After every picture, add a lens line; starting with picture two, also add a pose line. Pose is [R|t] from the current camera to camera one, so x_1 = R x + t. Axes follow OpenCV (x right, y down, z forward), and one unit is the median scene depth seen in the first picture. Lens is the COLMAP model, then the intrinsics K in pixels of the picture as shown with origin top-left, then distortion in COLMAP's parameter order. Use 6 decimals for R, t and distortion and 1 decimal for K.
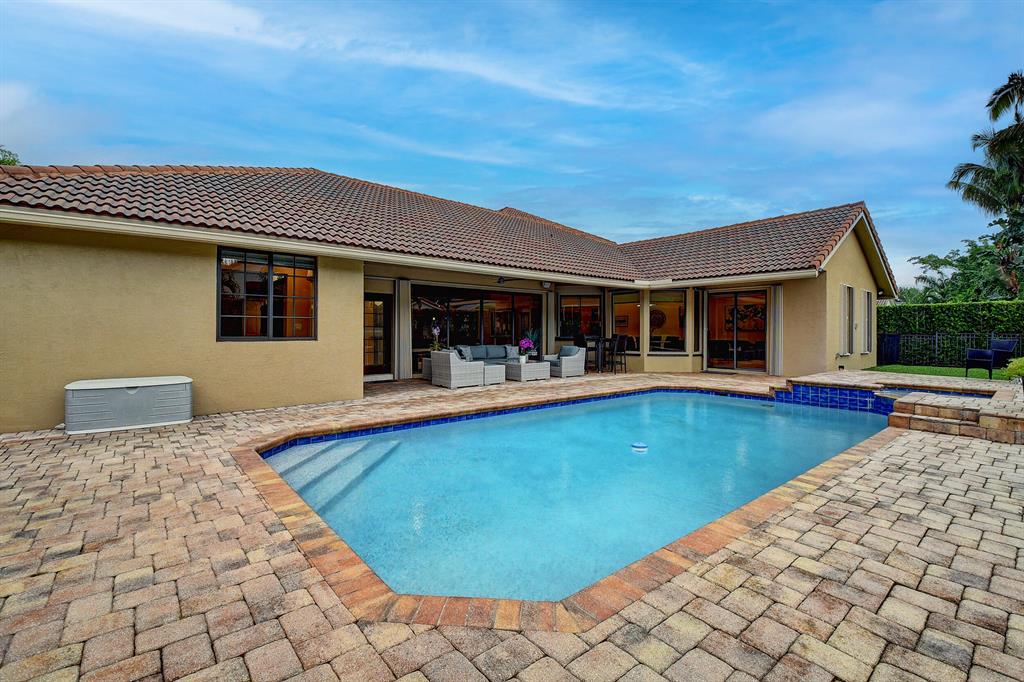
lens RADIAL K [[455.5, 0, 507.3], [0, 455.5, 338.2], [0, 0, 1]] dist [-0.001368, -0.014104]
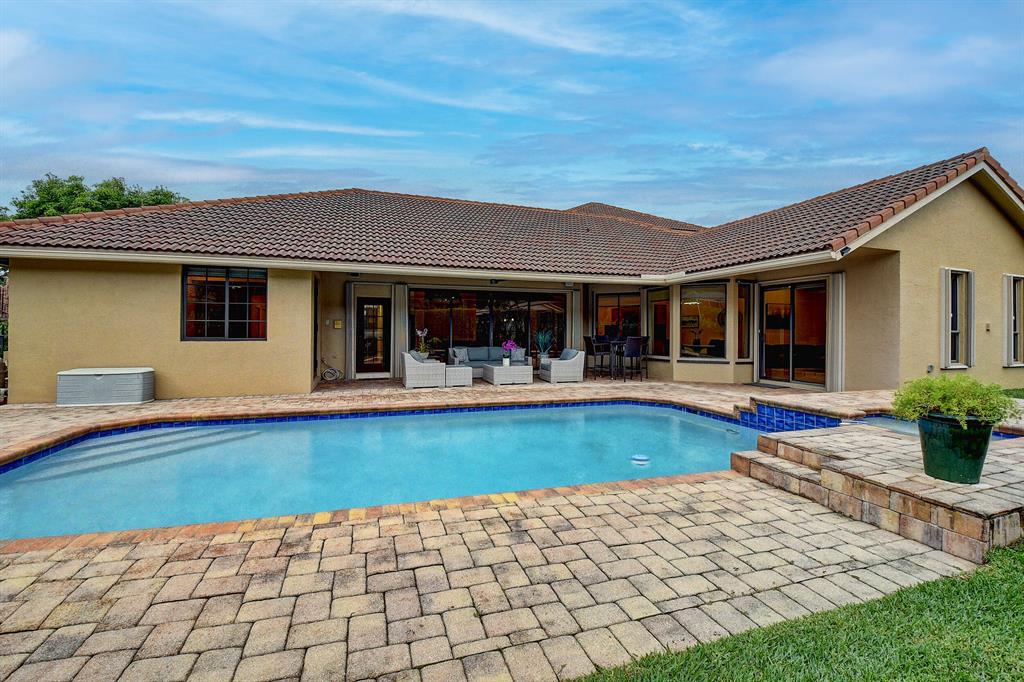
lens RADIAL K [[455.5, 0, 509.1], [0, 455.5, 336.5], [0, 0, 1]] dist [-0.001368, -0.014104]
pose [[0.929996, 0.005342, -0.367532, 0.505861], [-0.007475, 0.999962, -0.004380, -0.004454], [0.367494, 0.006821, 0.930001, 0.135019]]
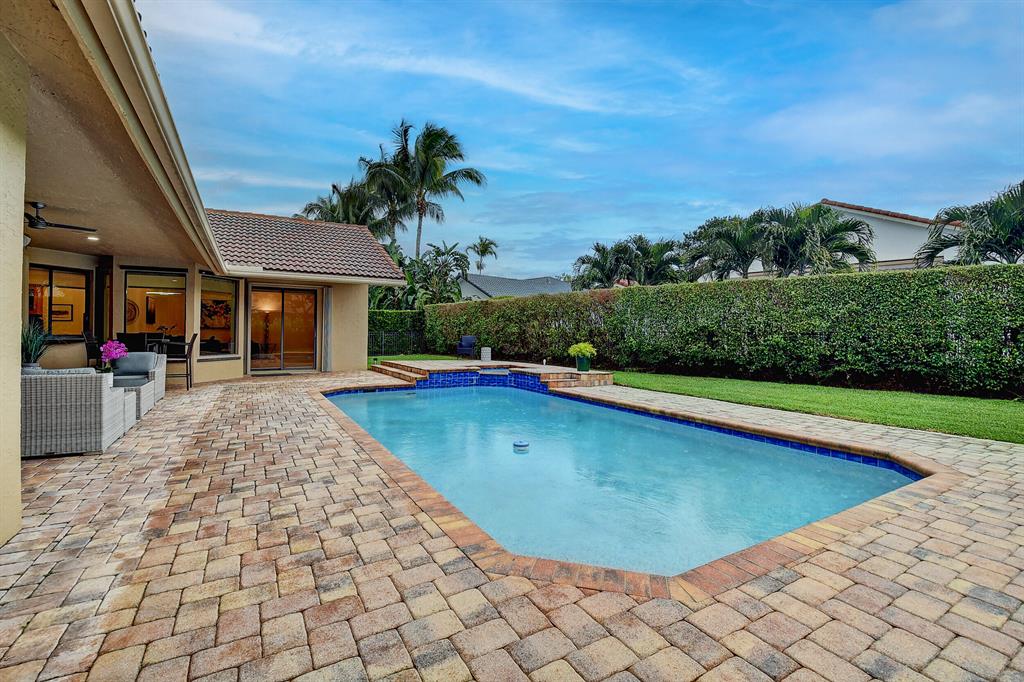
lens RADIAL K [[455.5, 0, 508.7], [0, 455.5, 334.6], [0, 0, 1]] dist [-0.001368, -0.014104]
pose [[0.164319, -0.005590, 0.986391, -0.543121], [0.010368, 0.999938, 0.003940, -0.005849], [-0.986353, 0.009579, 0.164367, 0.562326]]
